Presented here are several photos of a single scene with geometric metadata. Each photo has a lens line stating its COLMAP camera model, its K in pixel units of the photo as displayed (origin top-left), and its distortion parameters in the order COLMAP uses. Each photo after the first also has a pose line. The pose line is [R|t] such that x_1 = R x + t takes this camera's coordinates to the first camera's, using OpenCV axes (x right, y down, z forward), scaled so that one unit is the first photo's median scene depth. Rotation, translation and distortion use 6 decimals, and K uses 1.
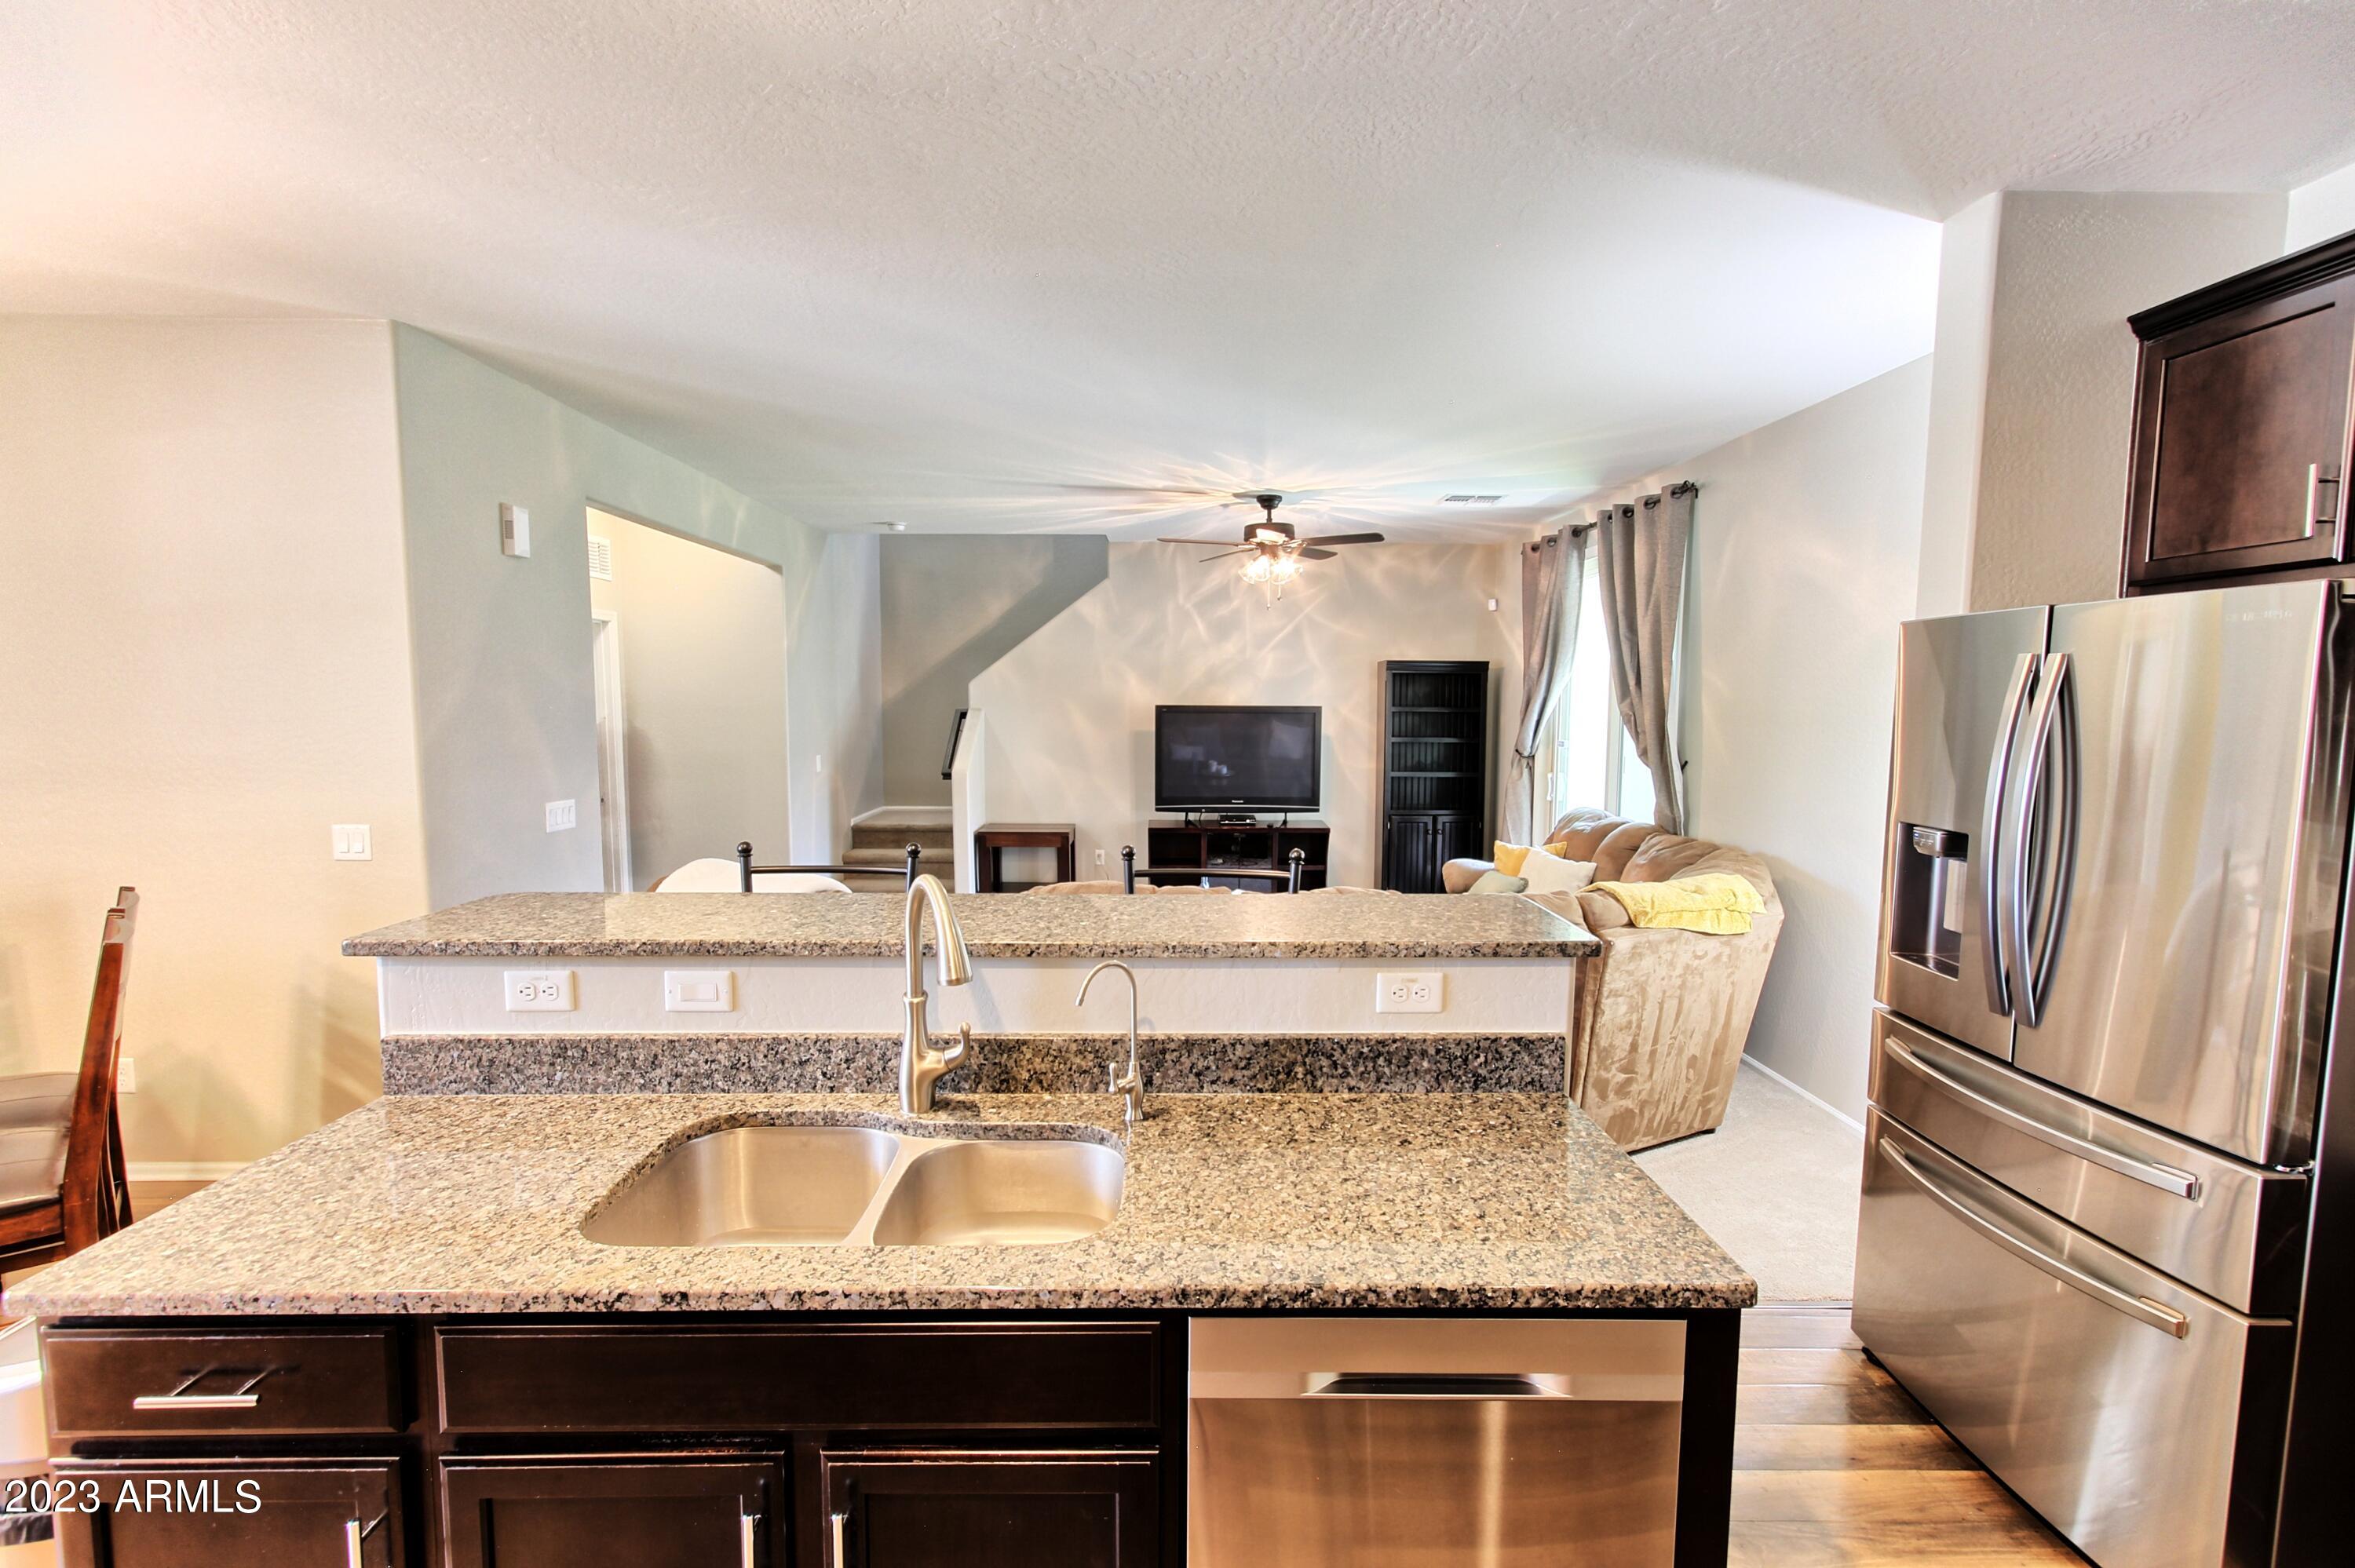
lens RADIAL K [[1082.2, 0, 1174.9], [0, 1082.2, 794.3], [0, 0, 1]] dist [-0.002042, 0.006745]
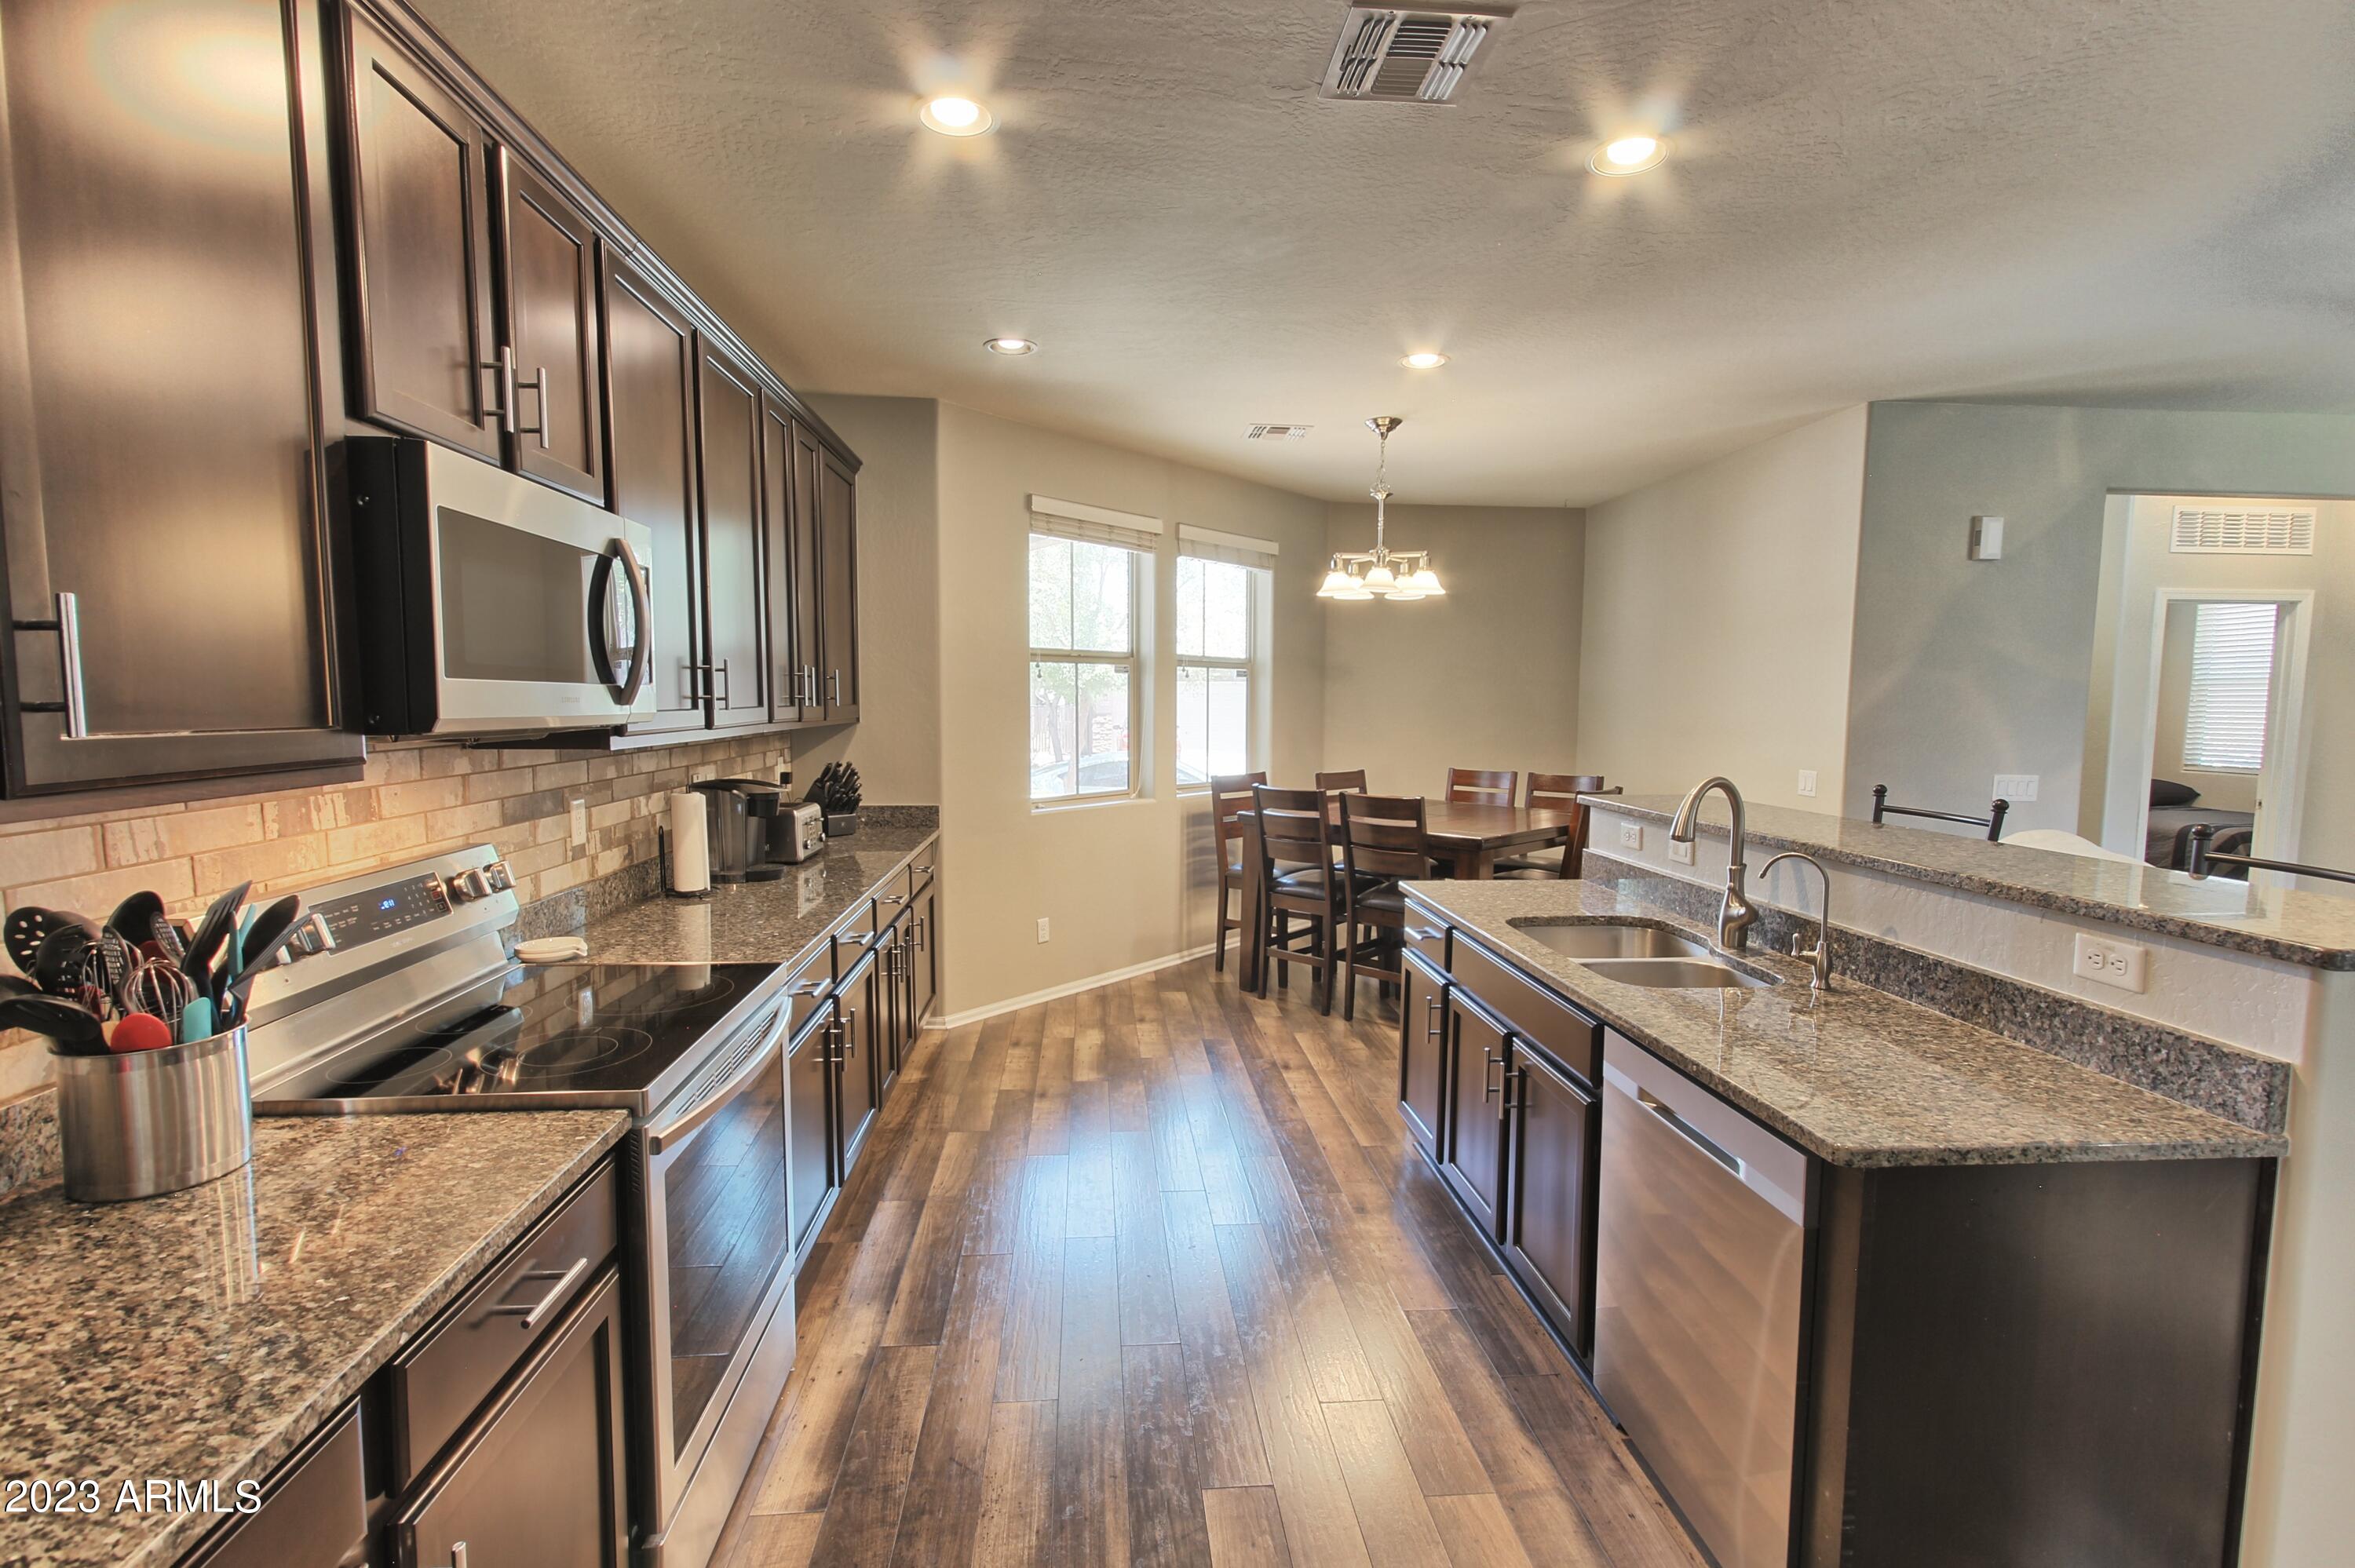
lens RADIAL K [[1082.2, 0, 1174.9], [0, 1082.2, 794.3], [0, 0, 1]] dist [-0.002042, 0.006745]
pose [[0.067884, 0.088496, -0.993761, 0.357478], [-0.099091, 0.991731, 0.081547, 0.015523], [0.992760, 0.092937, 0.076092, 0.045215]]
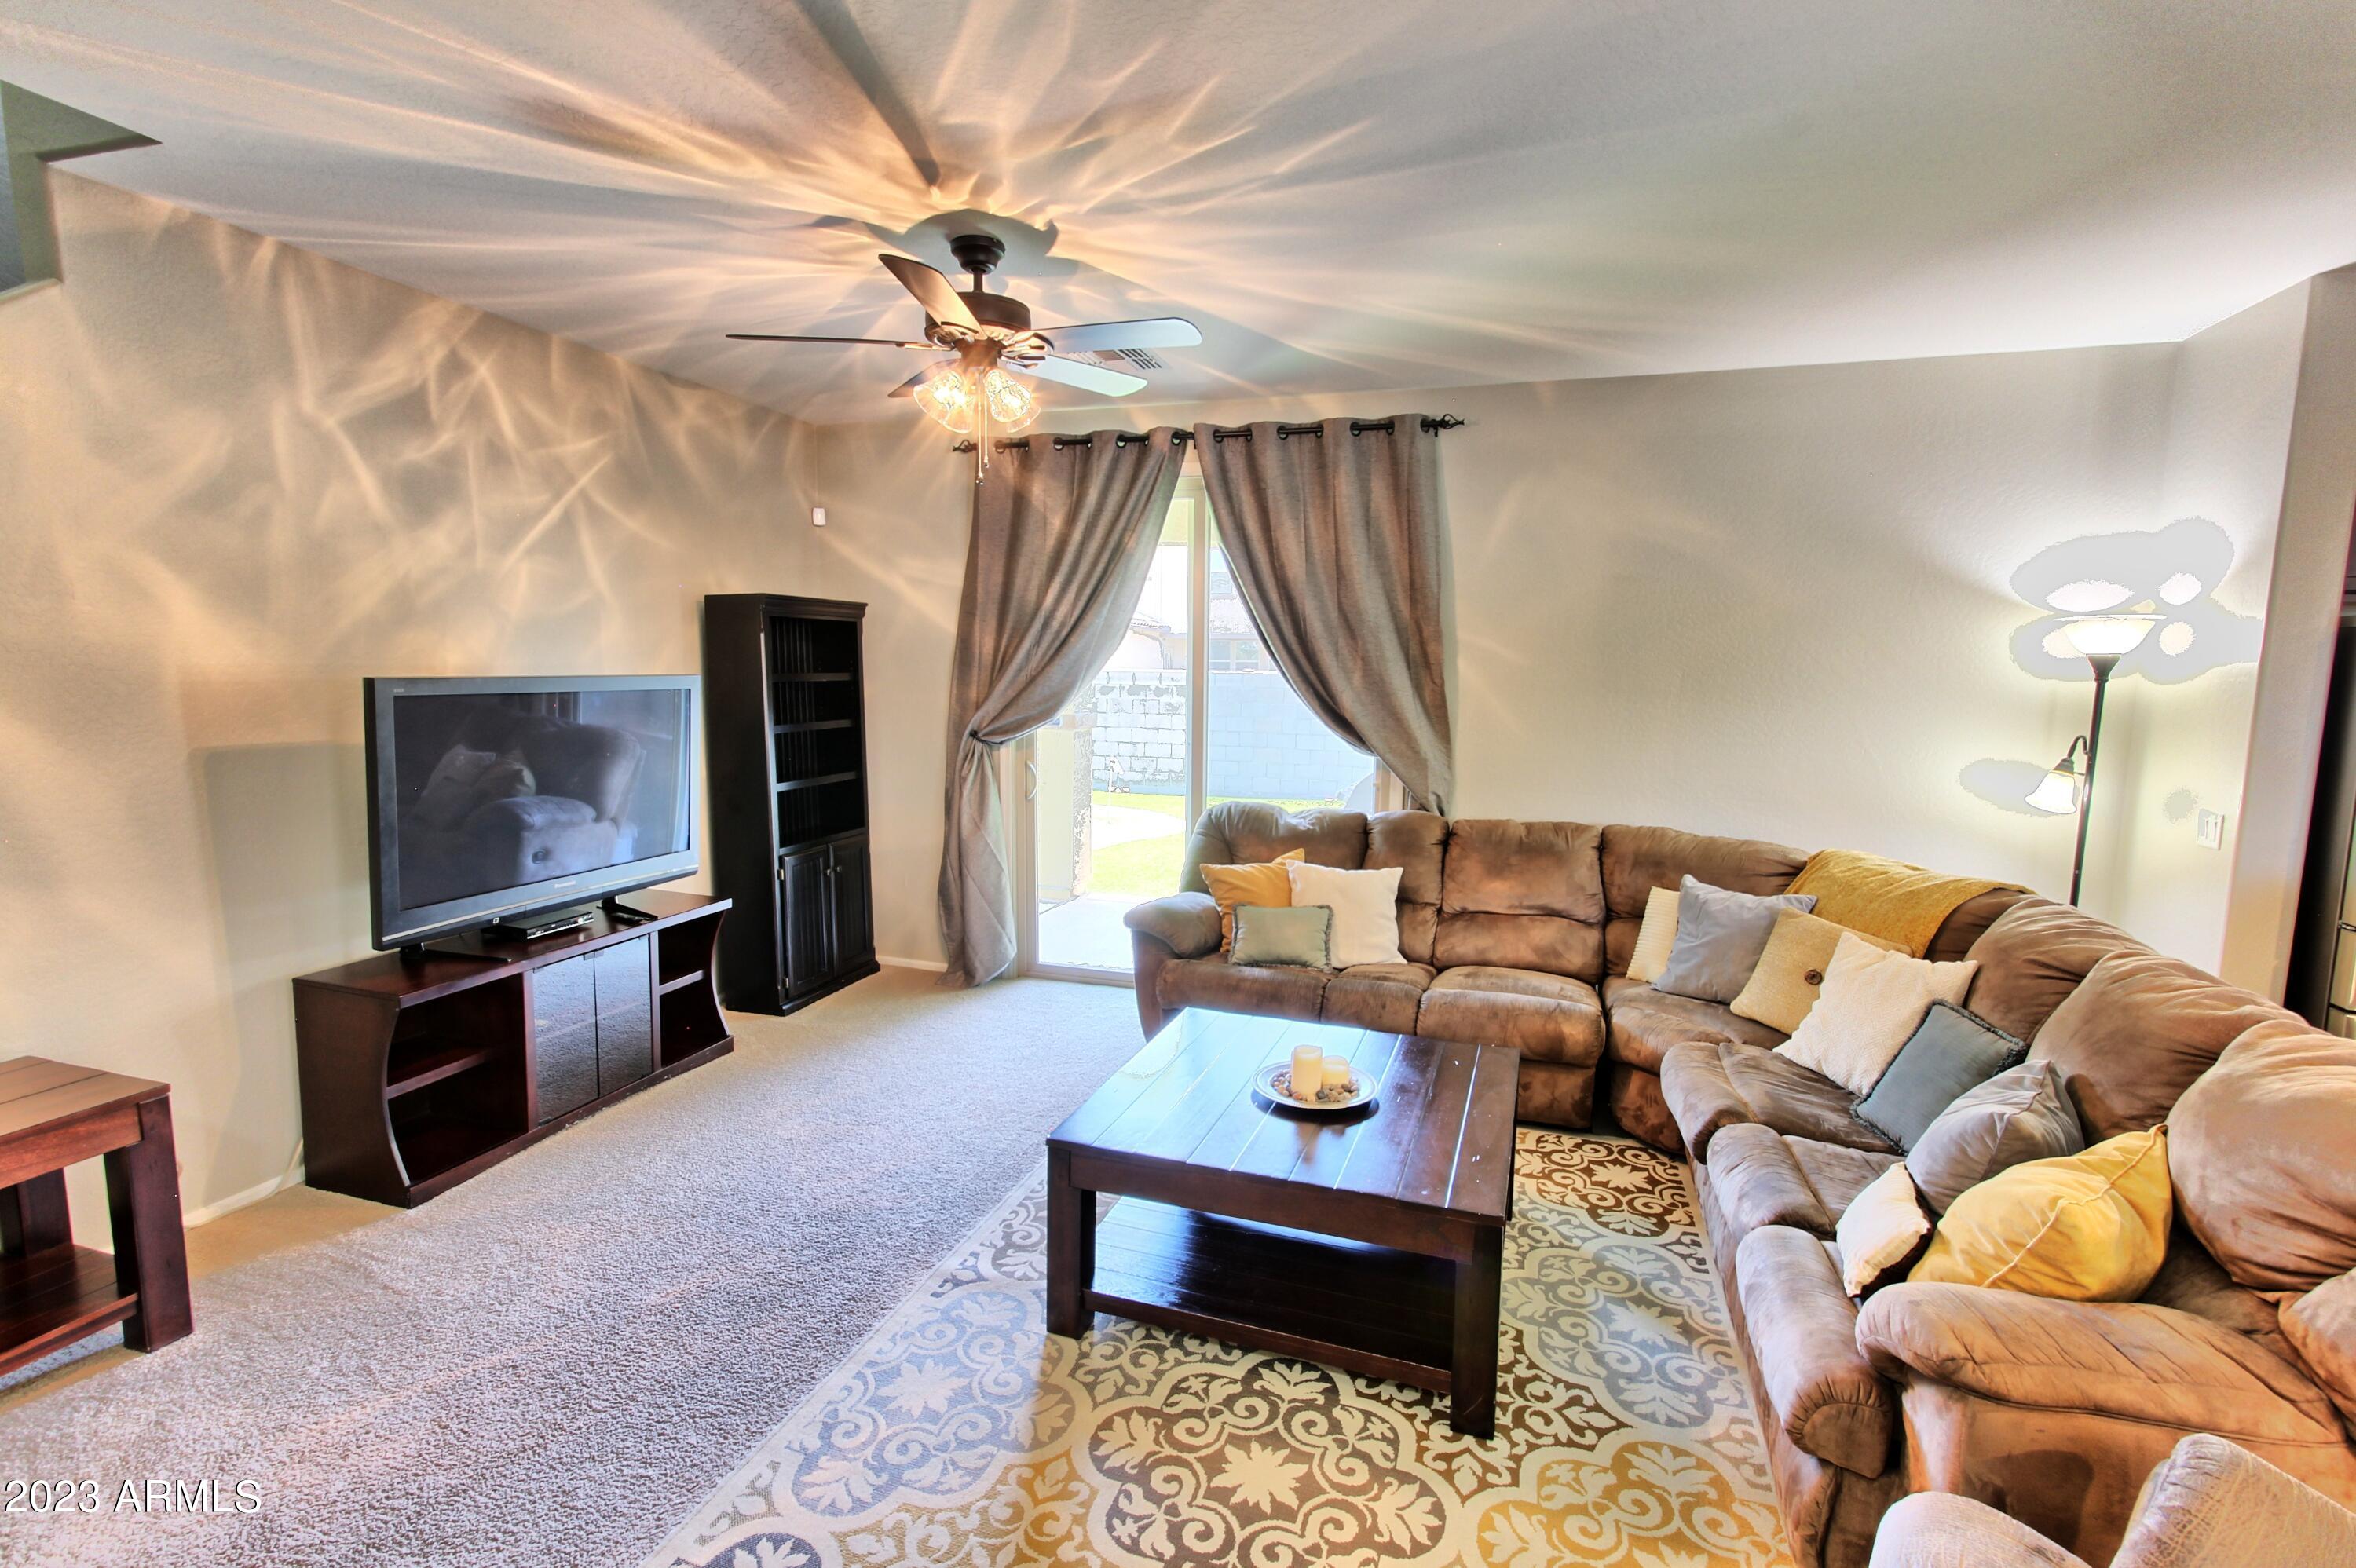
lens RADIAL K [[1082.7, 0, 1175.4], [0, 1082.7, 794.3], [0, 0, 1]] dist [-0.002042, 0.006745]
pose [[0.313385, -0.117774, 0.942295, -0.404269], [0.074406, 0.992274, 0.099275, -0.080425], [-0.946707, 0.039001, 0.319727, 0.846496]]
